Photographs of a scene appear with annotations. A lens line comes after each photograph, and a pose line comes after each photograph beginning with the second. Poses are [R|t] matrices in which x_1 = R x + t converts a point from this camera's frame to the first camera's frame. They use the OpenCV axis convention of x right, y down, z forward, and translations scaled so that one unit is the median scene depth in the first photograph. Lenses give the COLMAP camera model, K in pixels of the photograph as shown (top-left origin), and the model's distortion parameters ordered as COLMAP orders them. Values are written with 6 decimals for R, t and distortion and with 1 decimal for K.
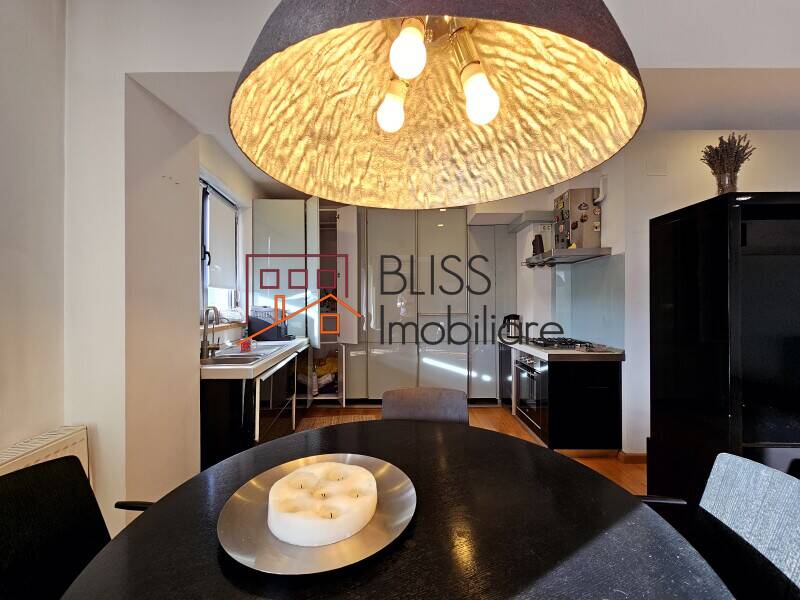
lens RADIAL K [[316.2, 0, 400.0], [0, 316.2, 300.0], [0, 0, 1]] dist [-0.002246, -0.000374]
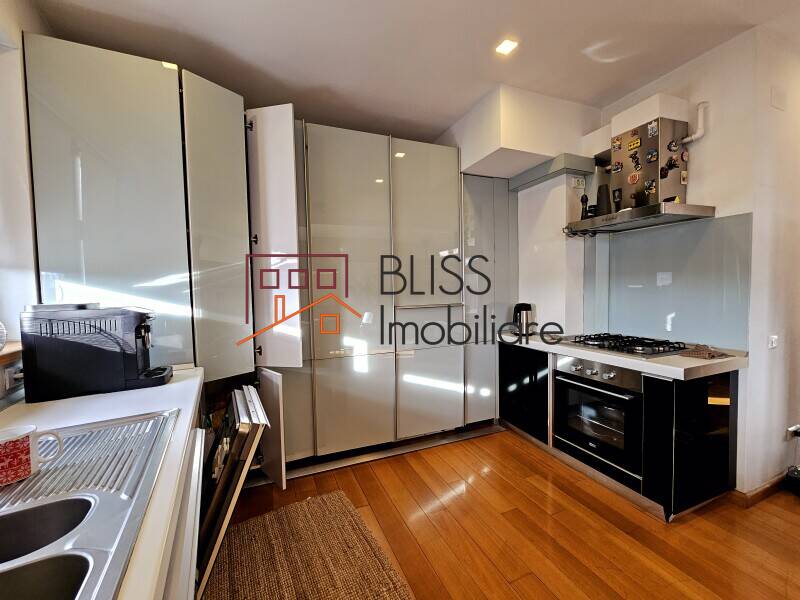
lens RADIAL K [[330.4, 0, 400.0], [0, 330.4, 300.0], [0, 0, 1]] dist [0.015902, 0.000036]
pose [[0.919913, -0.030191, 0.390959, -0.195485], [0.011443, 0.998674, 0.050196, -0.002525], [-0.391956, -0.041702, 0.919038, 0.400300]]
